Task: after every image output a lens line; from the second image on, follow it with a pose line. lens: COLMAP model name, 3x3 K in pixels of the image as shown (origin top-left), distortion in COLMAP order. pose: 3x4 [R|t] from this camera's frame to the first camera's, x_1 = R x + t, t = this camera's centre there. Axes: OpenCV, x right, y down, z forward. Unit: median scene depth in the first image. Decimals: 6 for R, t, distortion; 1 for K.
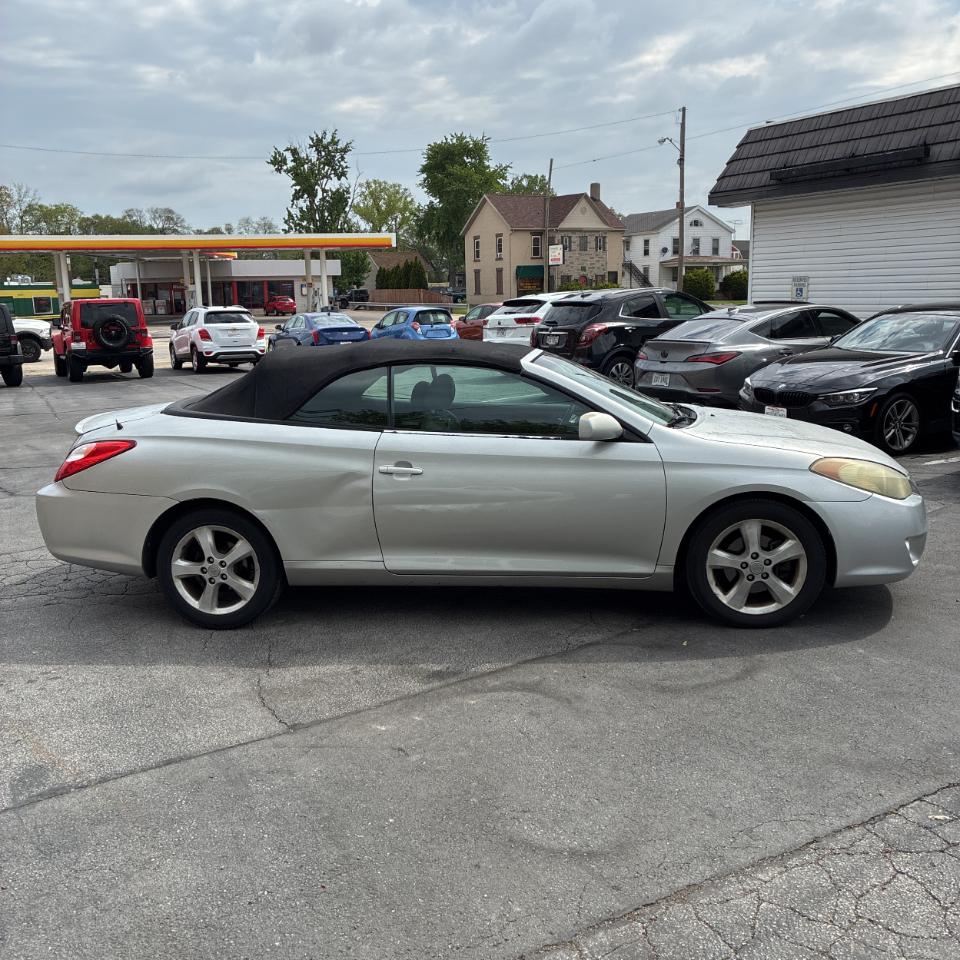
lens RADIAL K [[1015.7, 0, 480.0], [0, 1015.7, 480.0], [0, 0, 1]] dist [0.047344, -0.017193]
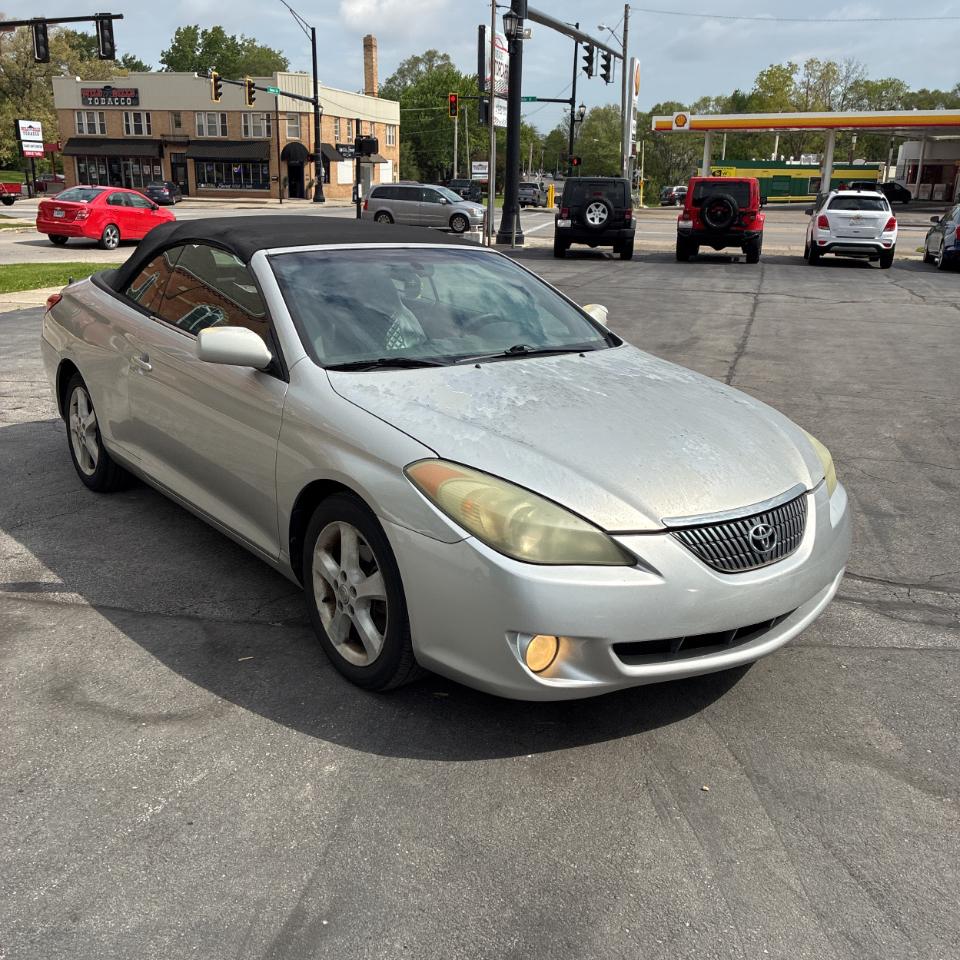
lens RADIAL K [[1002.1, 0, 466.0], [0, 1002.1, 479.5], [0, 0, 1]] dist [0.018905, 0.026940]
pose [[0.690077, 0.246595, -0.680429, 0.175226], [-0.168681, 0.969072, 0.180131, -0.027706], [0.703804, -0.009529, 0.710330, 0.136293]]
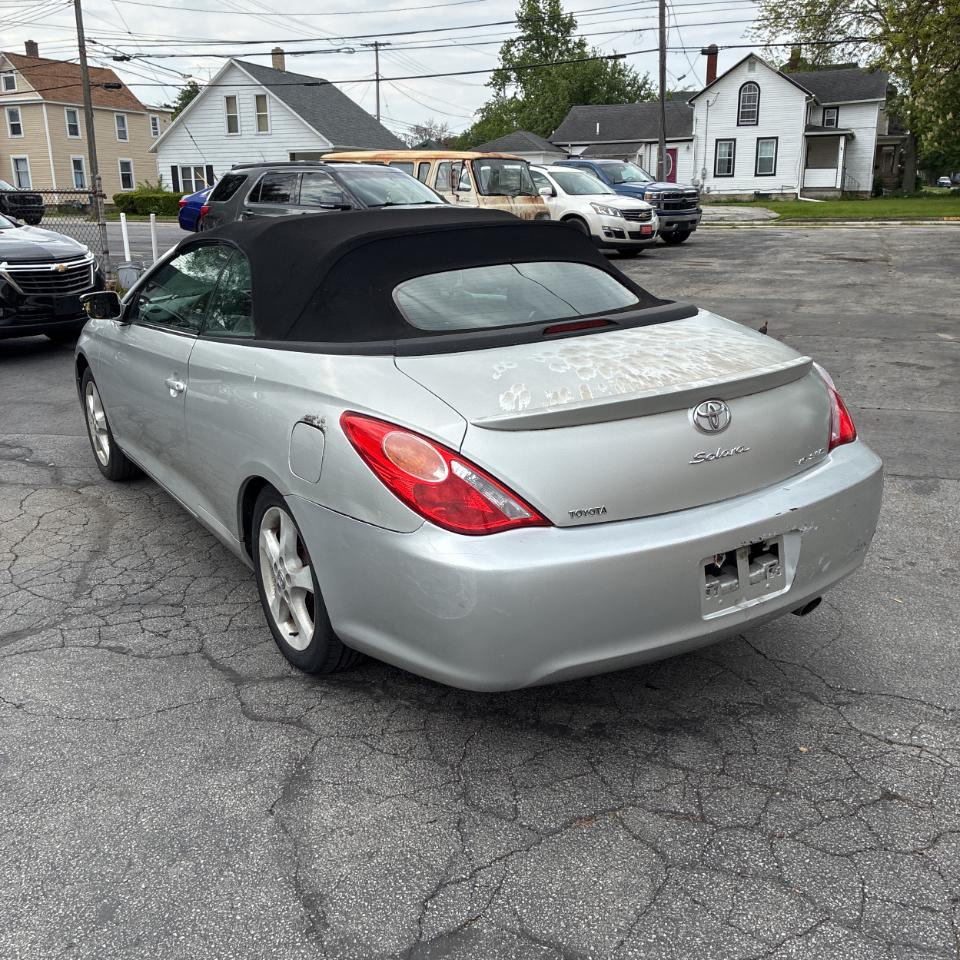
lens RADIAL K [[990.6, 0, 492.8], [0, 990.6, 480.7], [0, 0, 1]] dist [0.029568, -0.005698]
pose [[-0.646687, -0.190704, 0.738531, -0.182734], [0.174251, 0.905700, 0.386451, -0.060055], [-0.742585, 0.378603, -0.552474, 0.379428]]
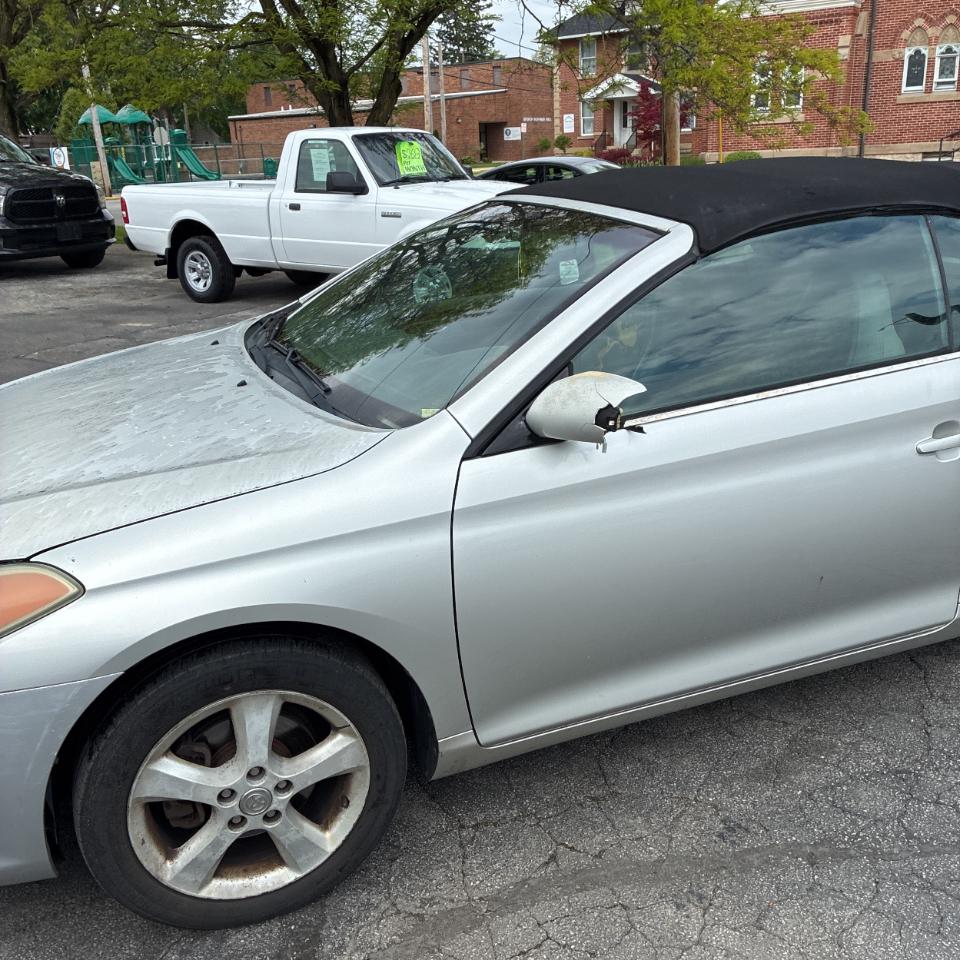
lens RADIAL K [[935.1, 0, 480.0], [0, 935.1, 480.0], [0, 0, 1]] dist [0.037137, -0.027125]
pose [[-0.870897, 0.203459, -0.447373, 0.086696], [-0.048074, 0.870651, 0.489546, -0.062486], [0.489108, 0.447852, -0.748466, 0.371235]]
